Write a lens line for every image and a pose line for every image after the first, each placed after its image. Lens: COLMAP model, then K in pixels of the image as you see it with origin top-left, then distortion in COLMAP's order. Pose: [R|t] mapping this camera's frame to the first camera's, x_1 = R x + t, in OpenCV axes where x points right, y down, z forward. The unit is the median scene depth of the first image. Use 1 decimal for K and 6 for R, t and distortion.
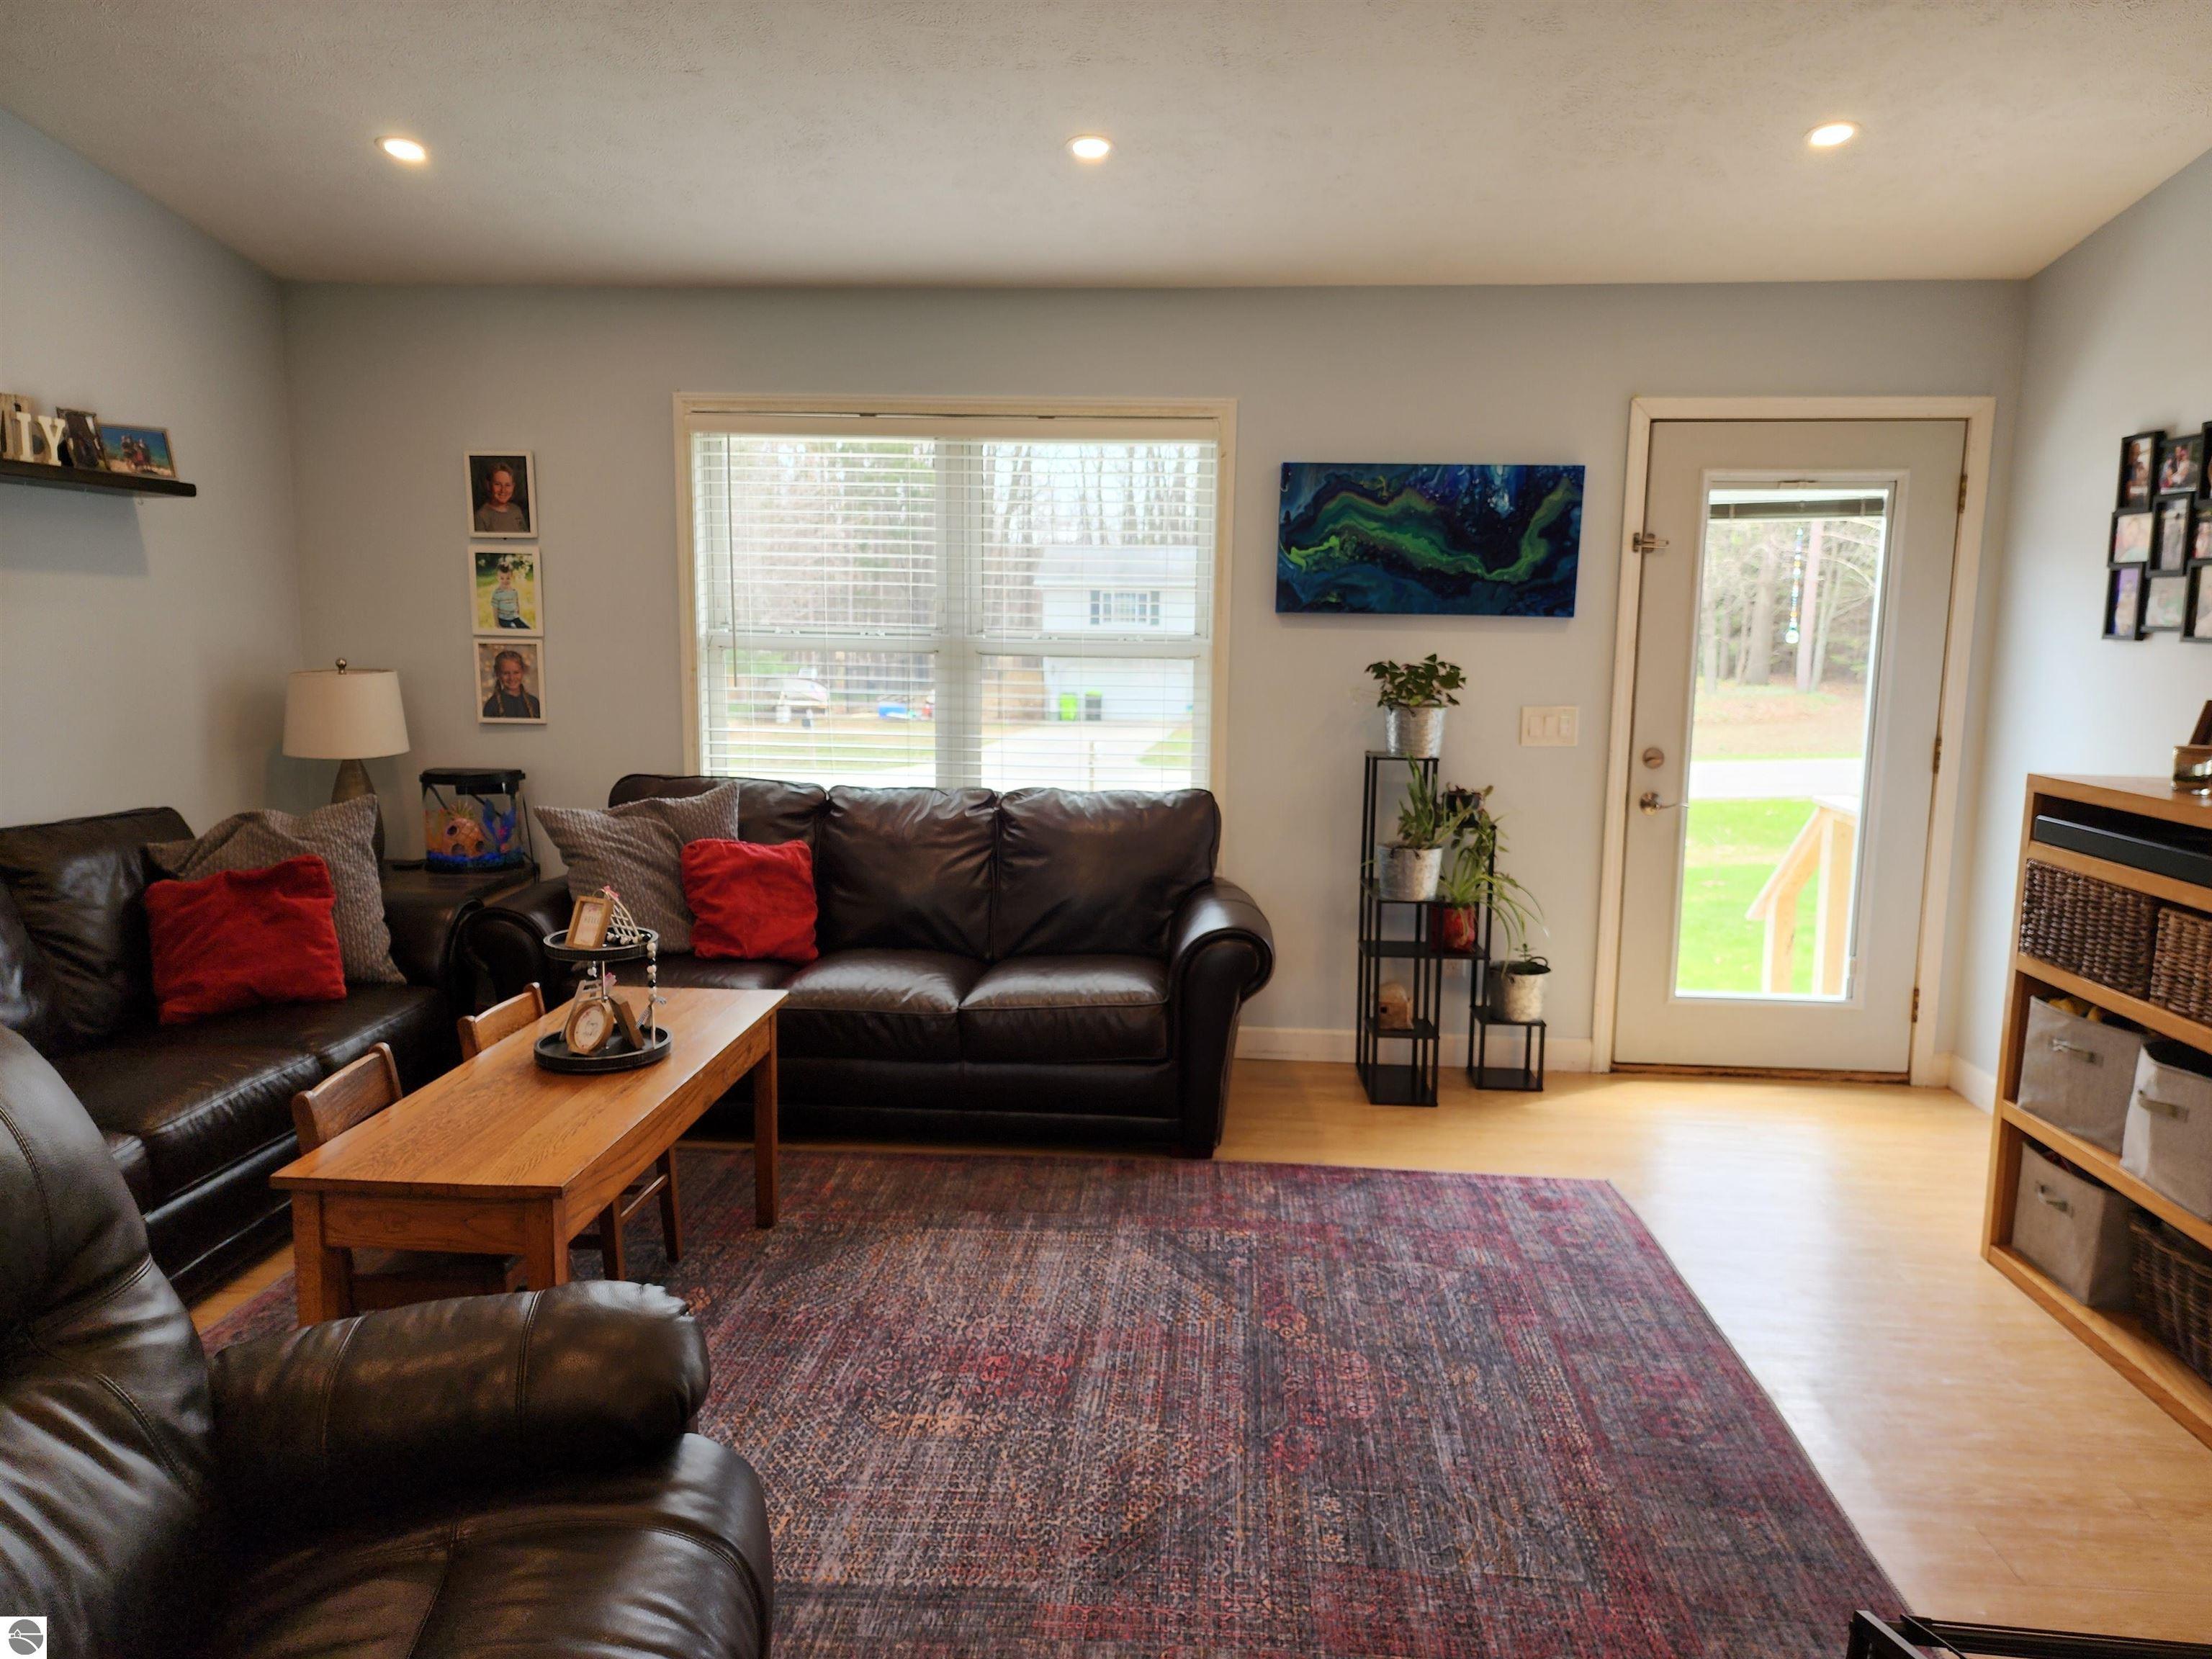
lens RADIAL K [[1478.1, 0, 1114.6], [0, 1478.1, 827.5], [0, 0, 1]] dist [0.044871, -0.036320]
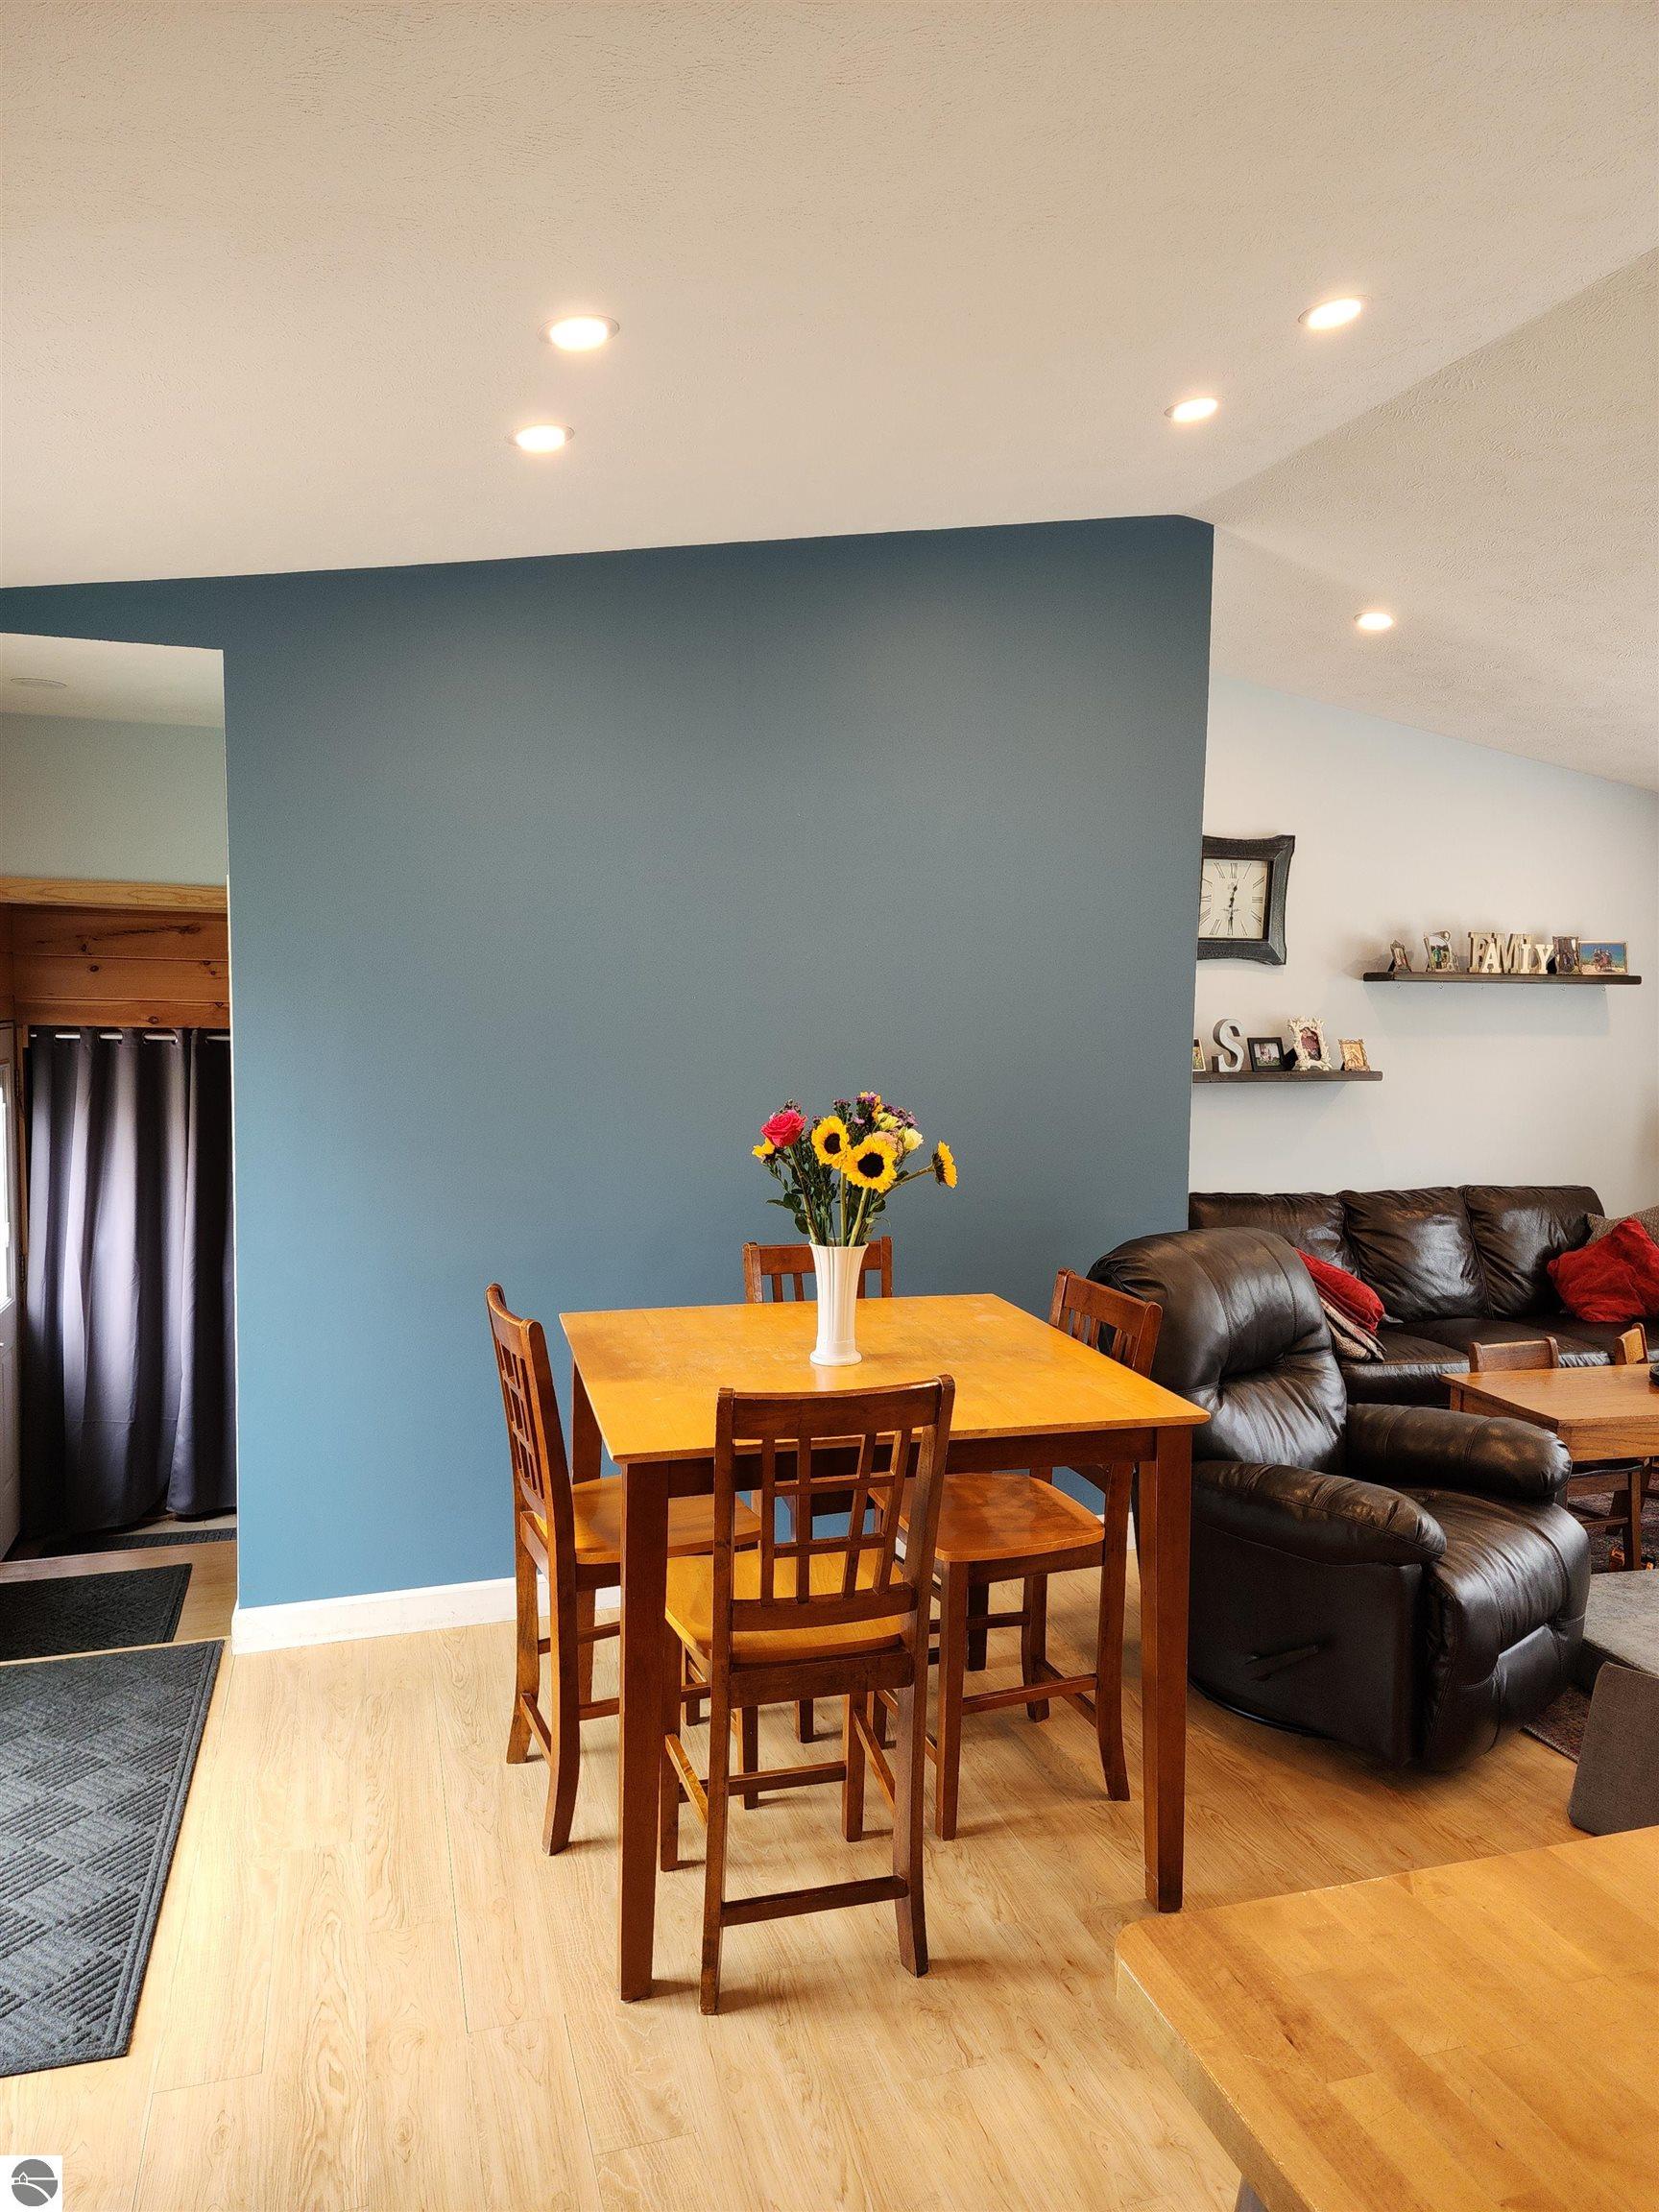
lens RADIAL K [[1476.8, 0, 849.7], [0, 1476.8, 1115.3], [0, 0, 1]] dist [0.072853, -0.062985]
pose [[0.375788, 0.066185, -0.924339, 0.496437], [-0.140111, 0.990038, 0.013927, -0.002248], [0.916053, 0.124277, 0.381317, -0.284981]]
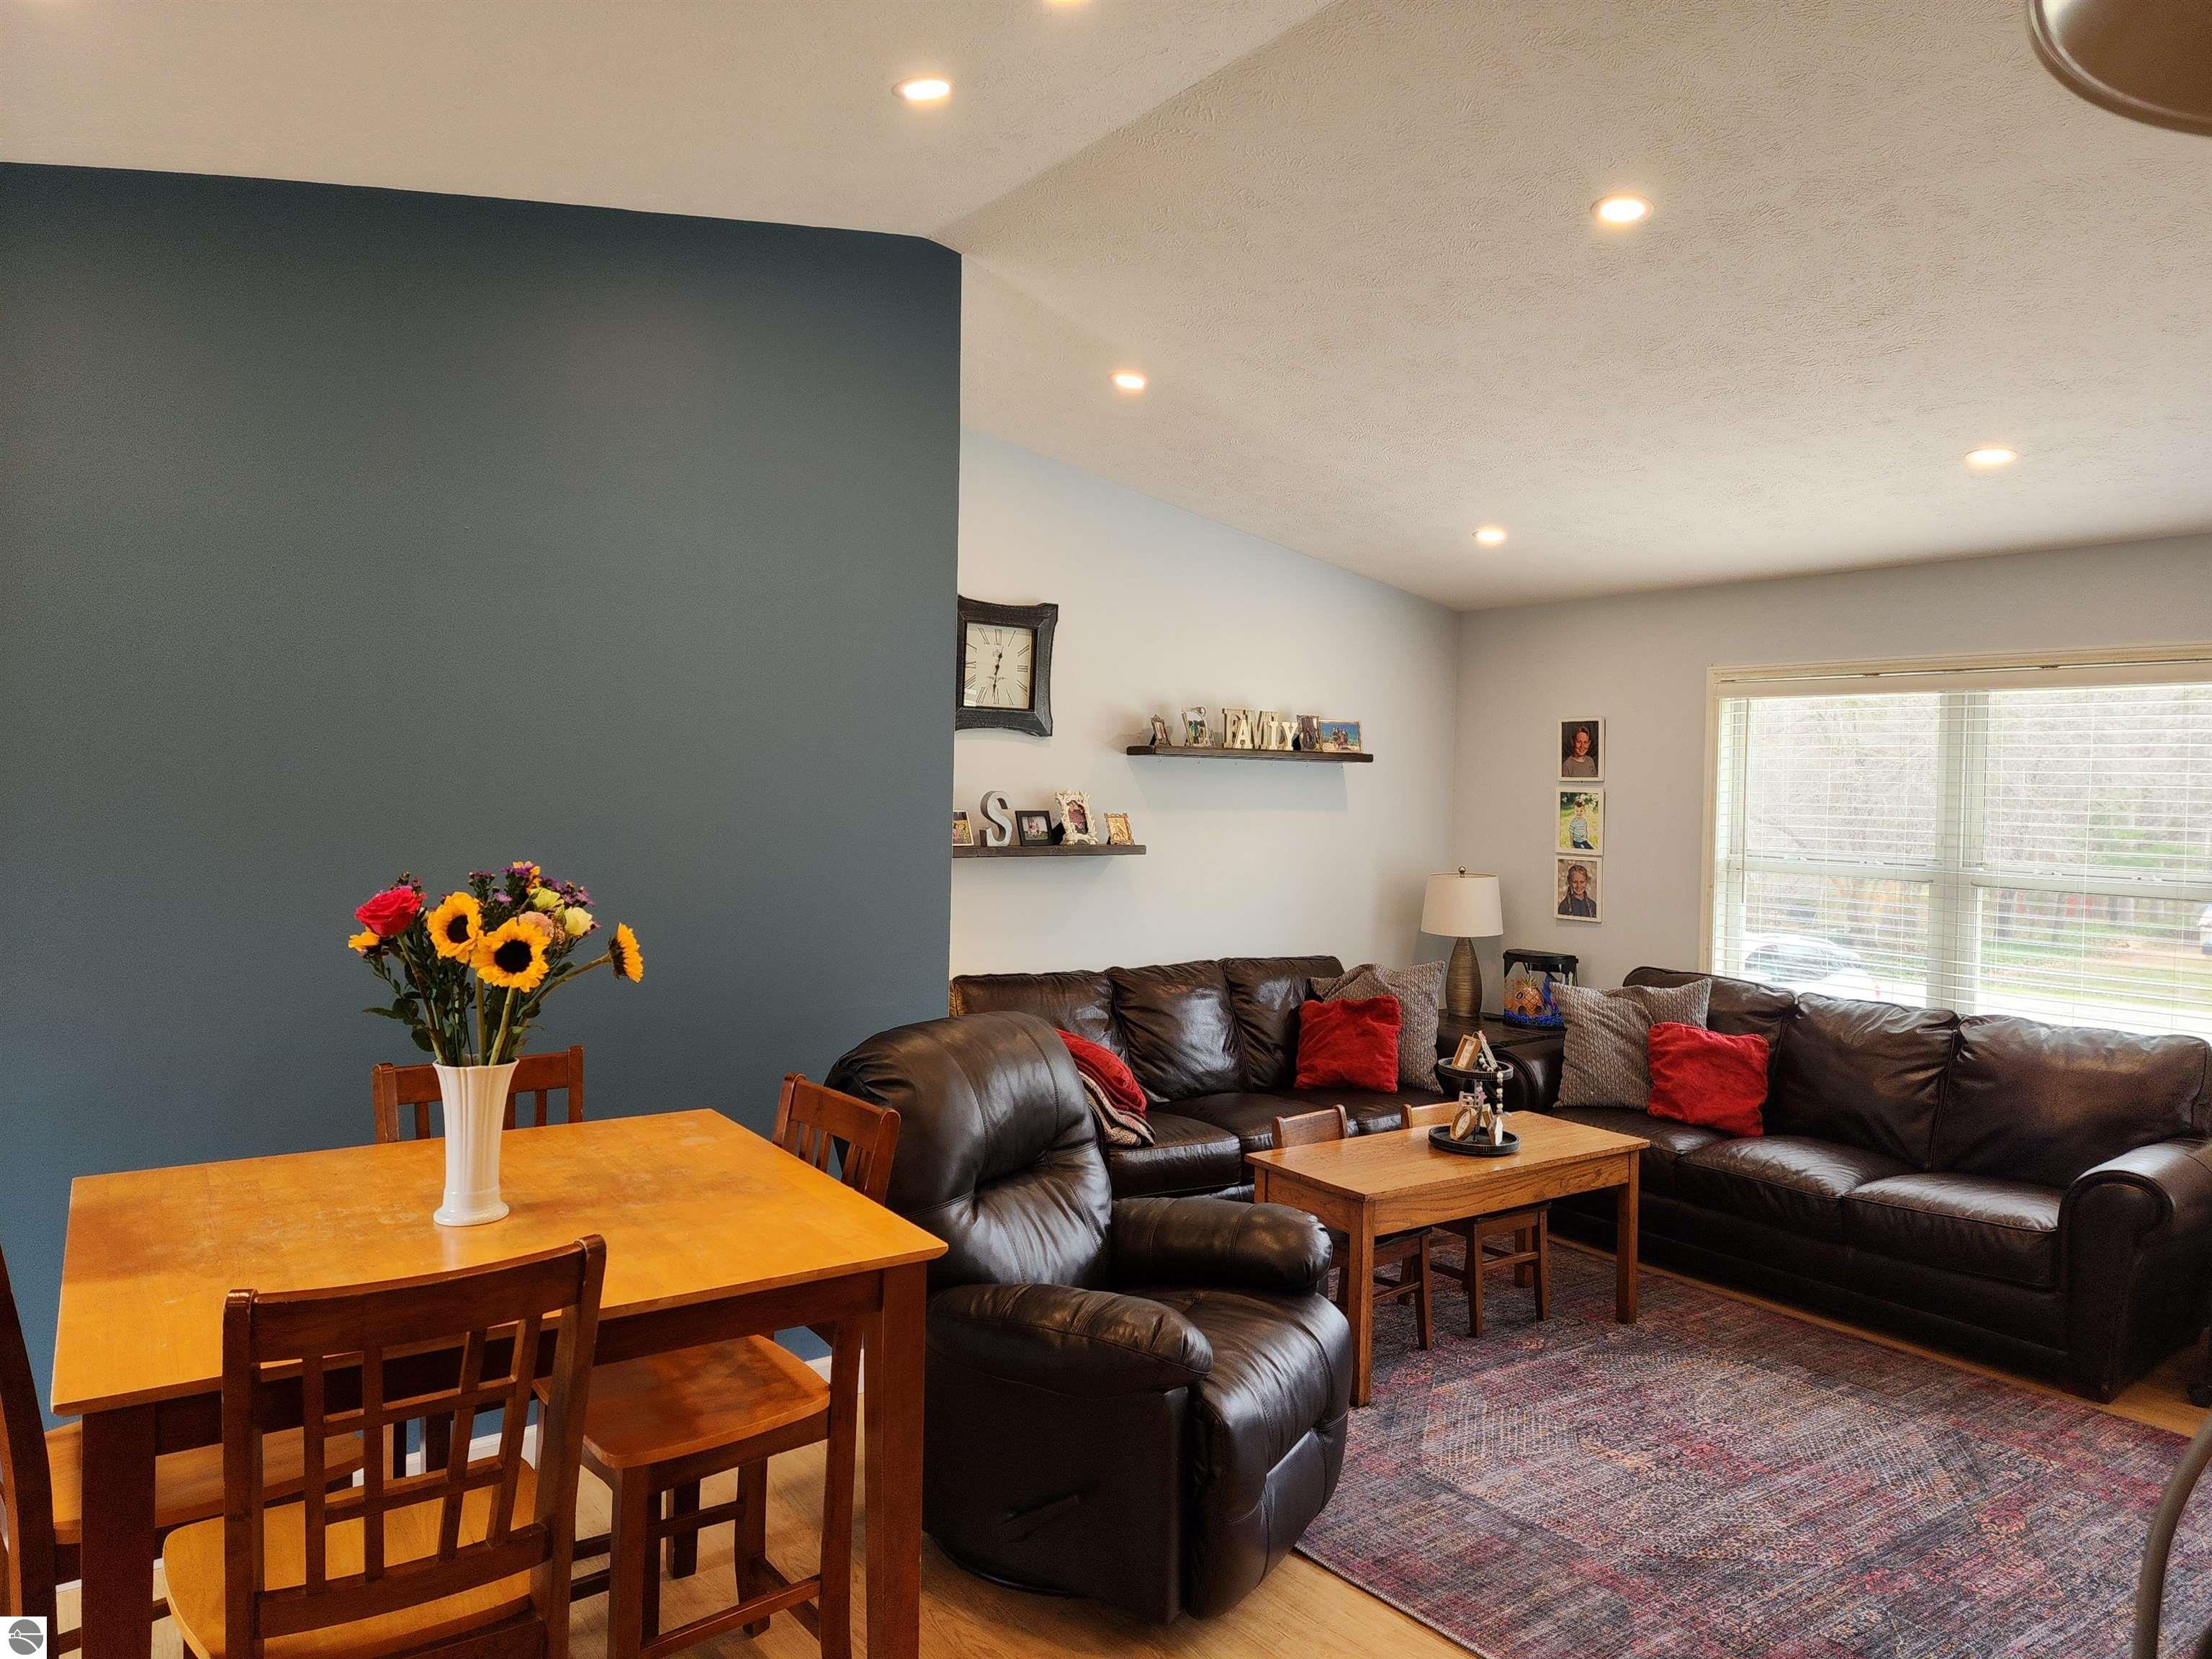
lens RADIAL K [[1476.8, 0, 1122.3], [0, 1476.8, 811.1], [0, 0, 1]] dist [0.072853, -0.062985]
pose [[0.650730, 0.012895, -0.759199, 0.410783], [-0.121745, 0.988692, -0.087558, -0.001977], [0.749485, 0.149405, 0.644942, -0.199913]]
